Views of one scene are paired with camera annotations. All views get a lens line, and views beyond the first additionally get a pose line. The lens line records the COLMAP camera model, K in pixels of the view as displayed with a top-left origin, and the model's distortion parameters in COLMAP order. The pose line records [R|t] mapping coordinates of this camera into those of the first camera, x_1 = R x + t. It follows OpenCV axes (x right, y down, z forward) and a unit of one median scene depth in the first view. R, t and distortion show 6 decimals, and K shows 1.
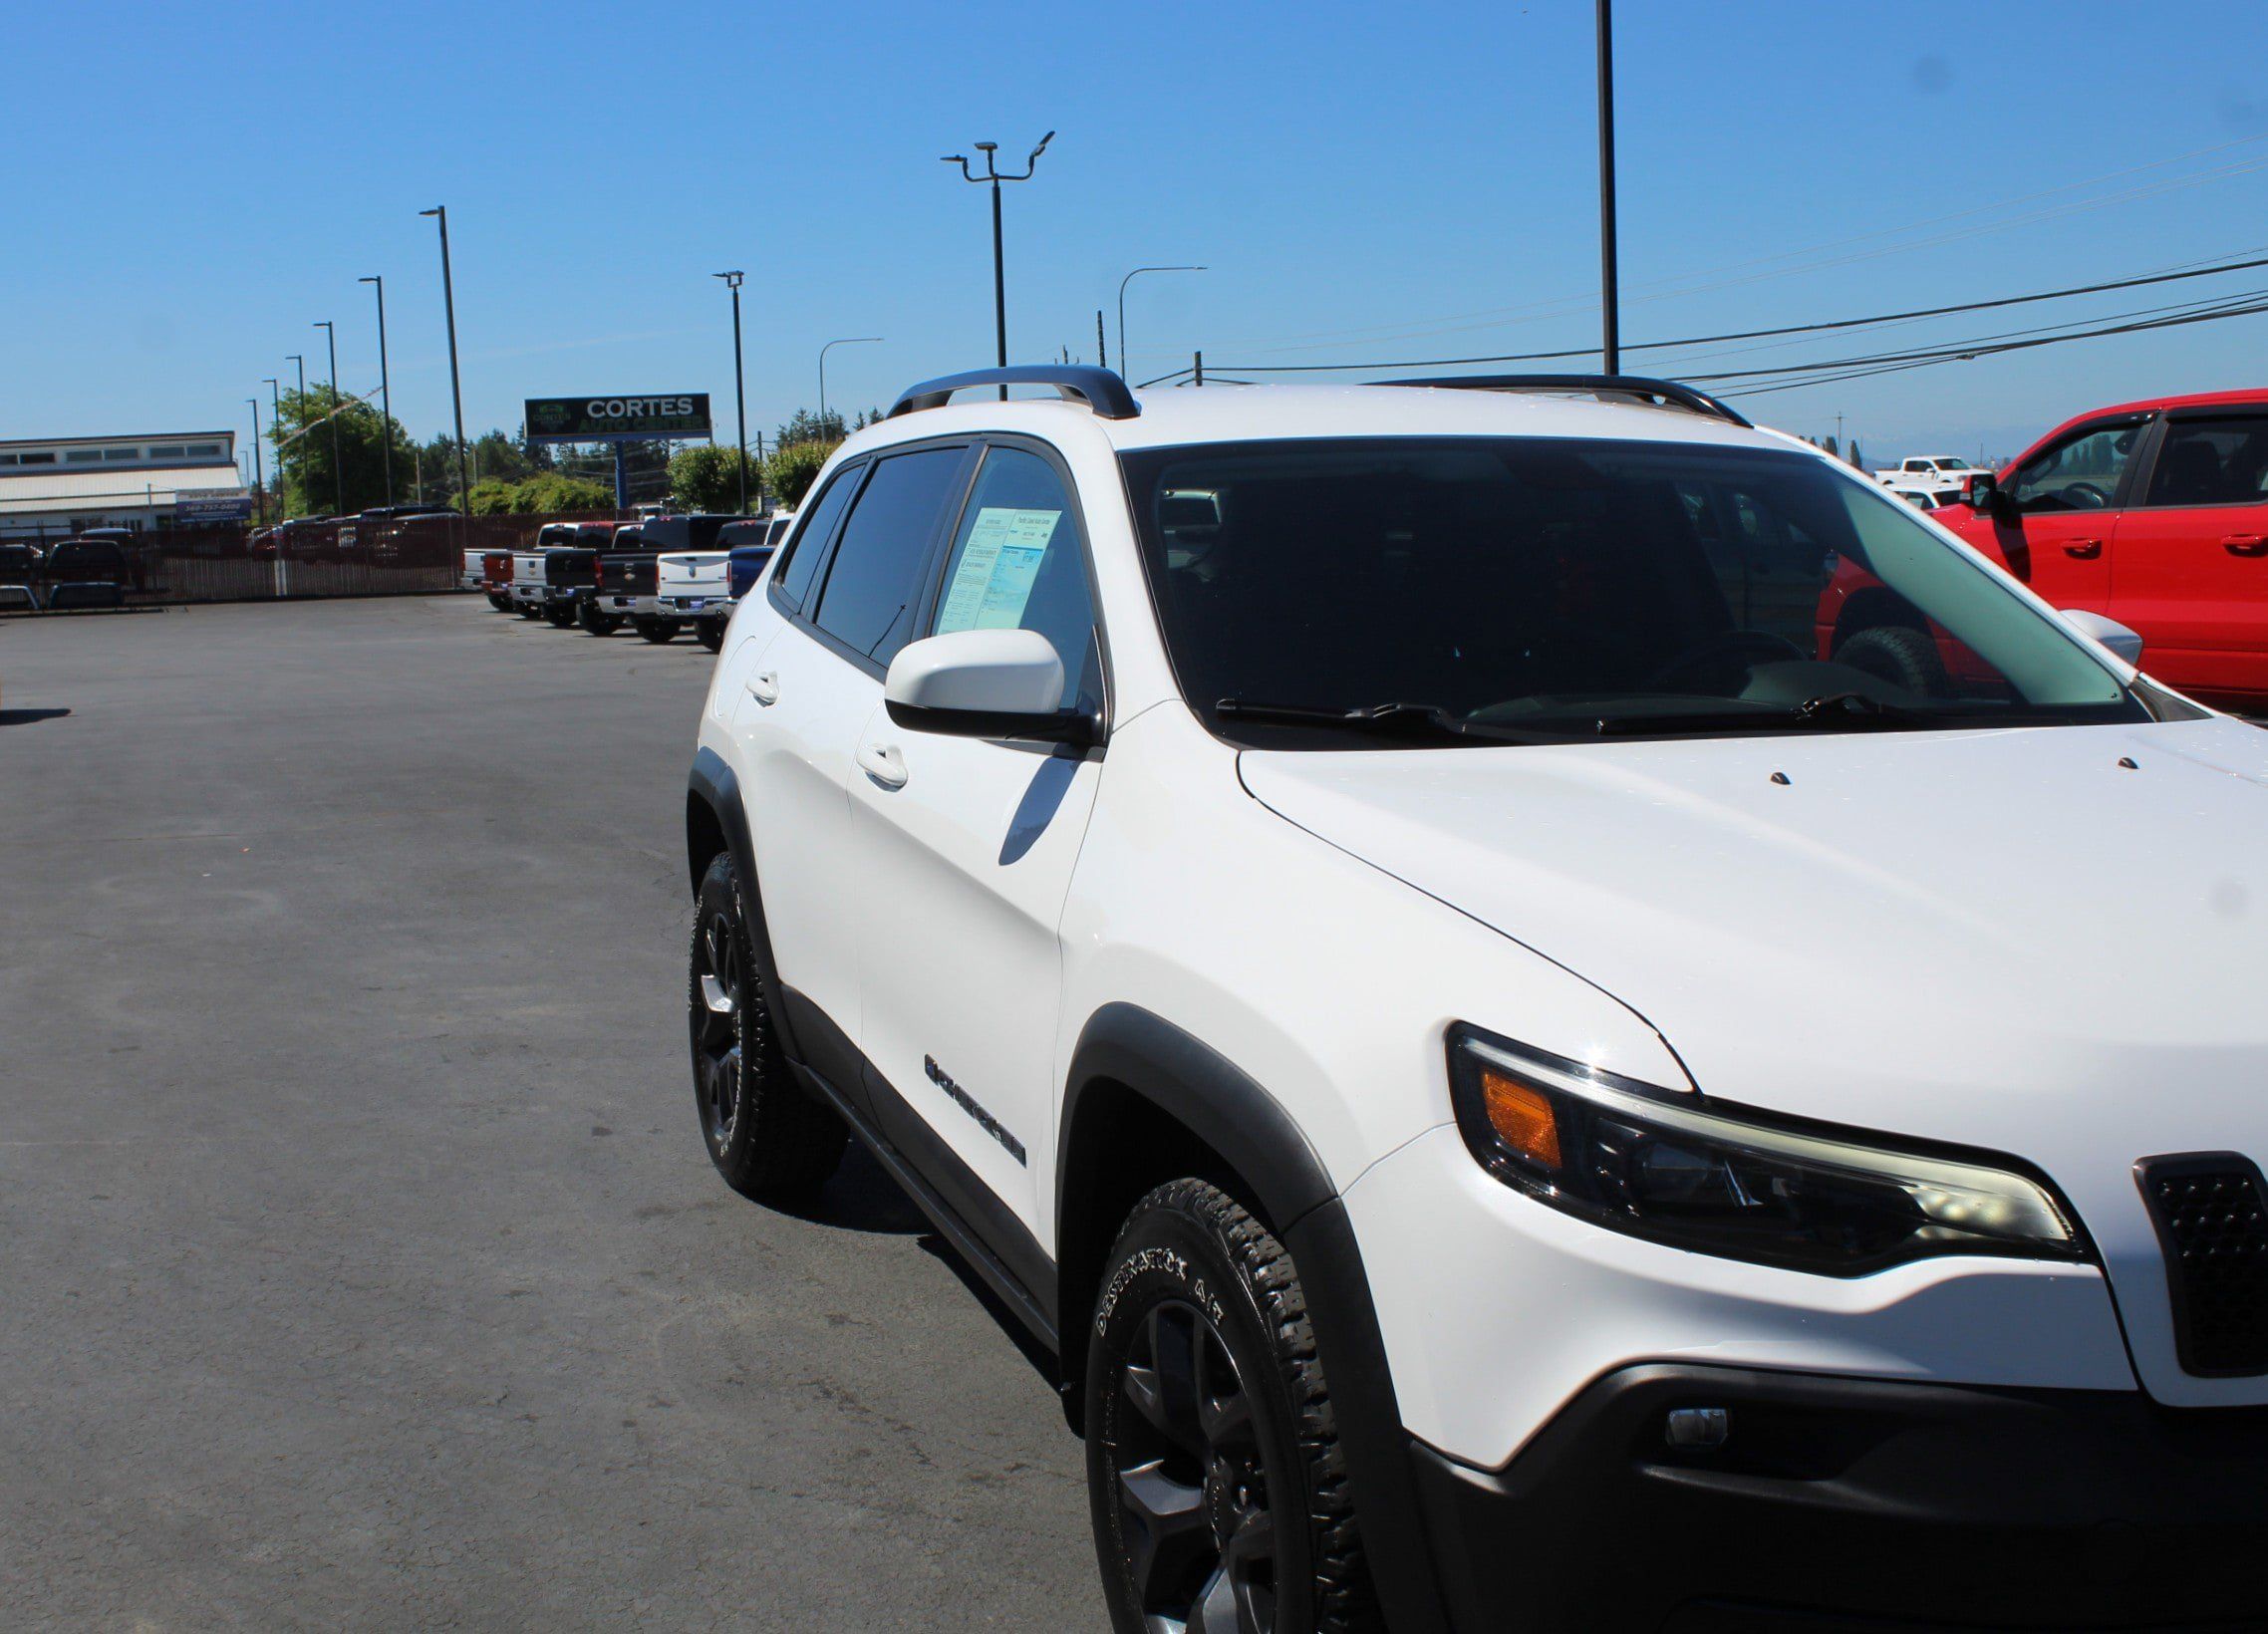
lens RADIAL K [[2753.8, 0, 997.7], [0, 2753.8, 849.3], [0, 0, 1]] dist [-0.135383, 0.241635]
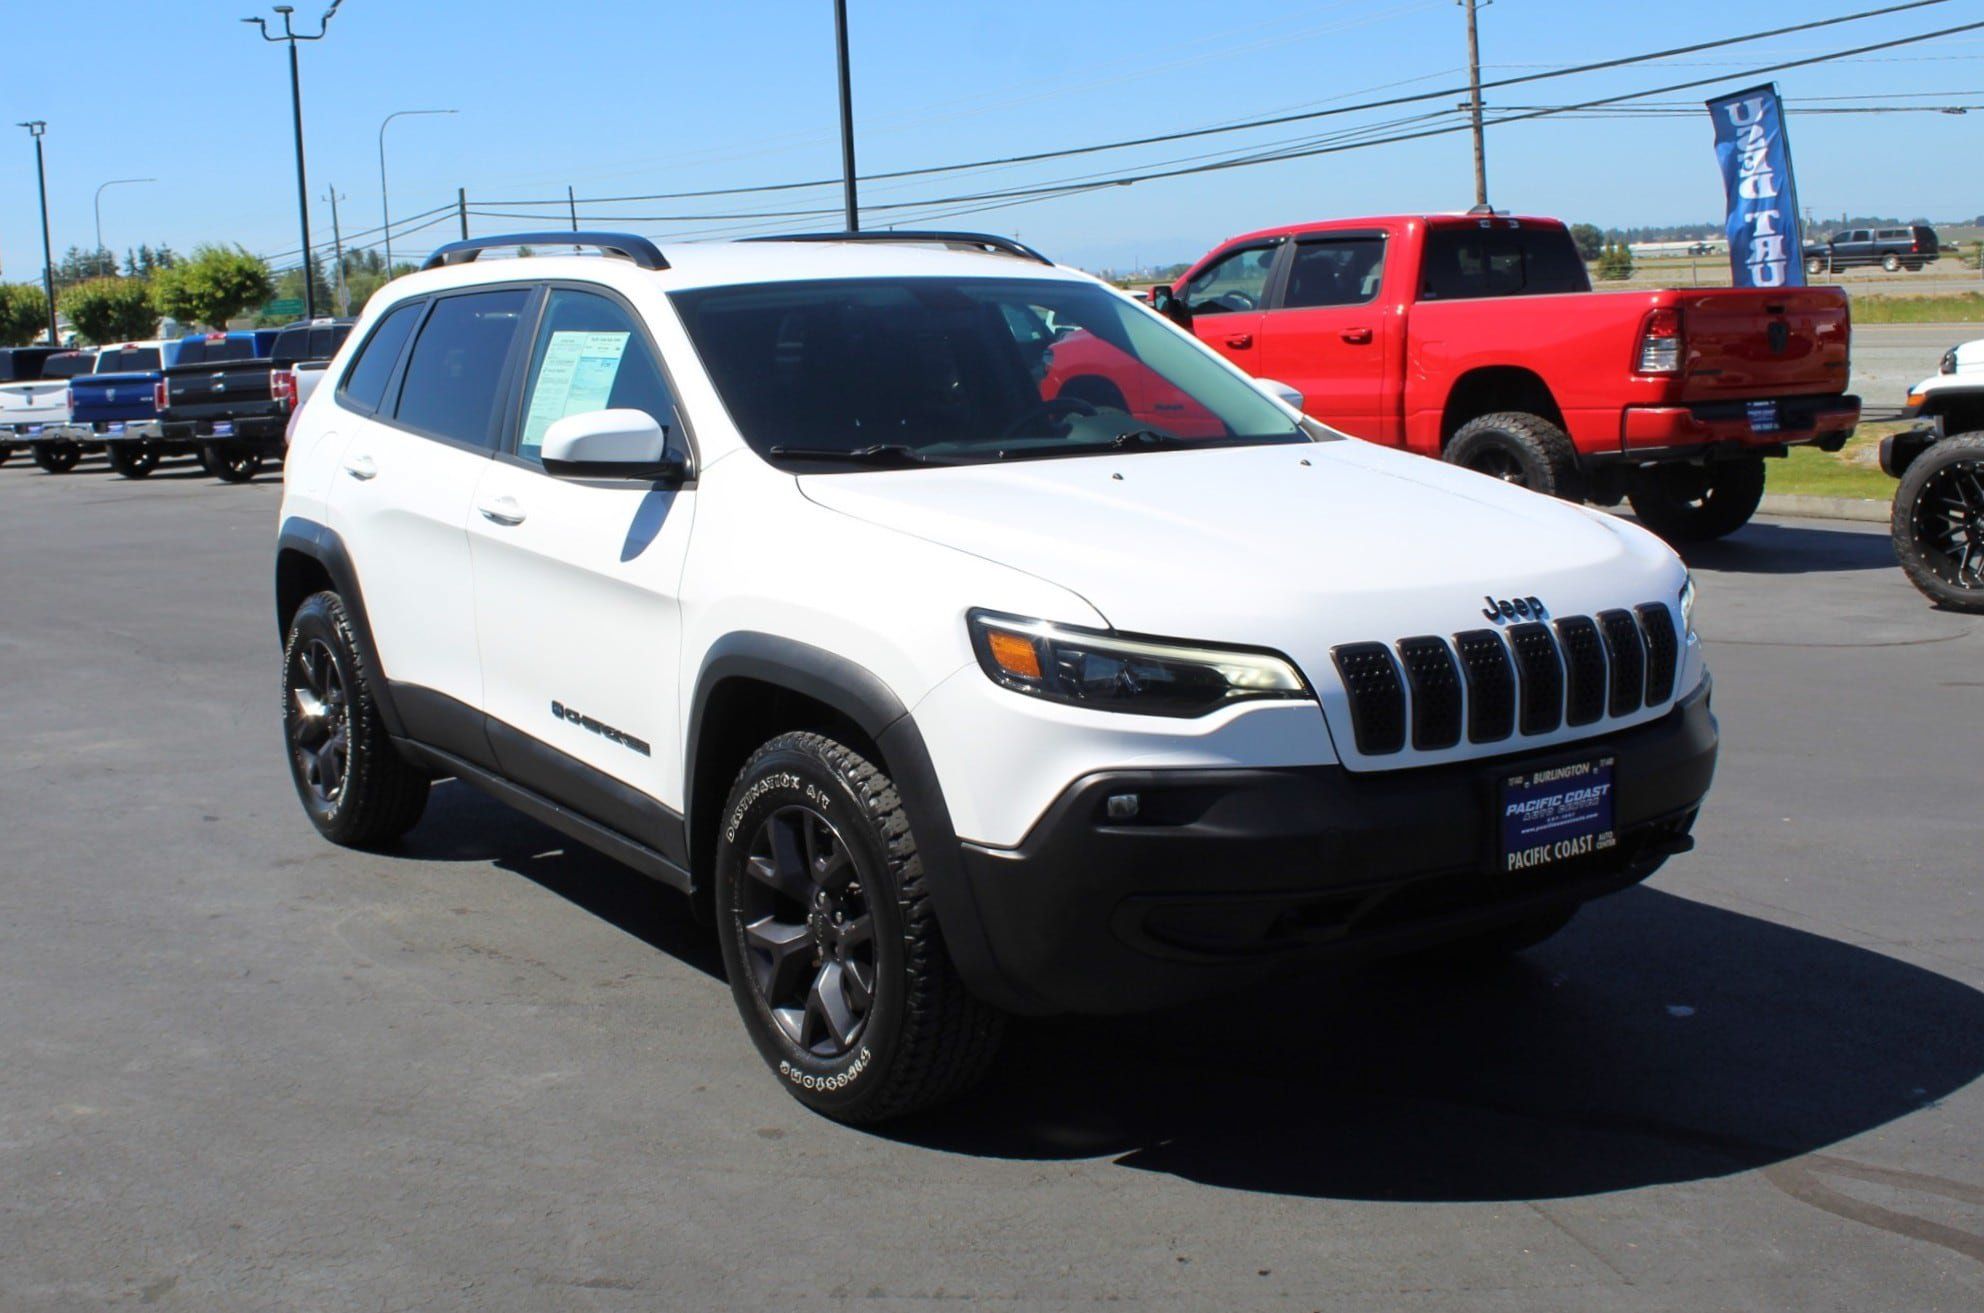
lens RADIAL K [[2815.1, 0, 992.0], [0, 2815.1, 656.5], [0, 0, 1]] dist [-0.118271, 0.027853]
pose [[0.953816, -0.054925, 0.295327, -0.241723], [0.056586, 0.998393, 0.002927, 0.058921], [-0.295013, 0.013919, 0.955392, -0.507749]]
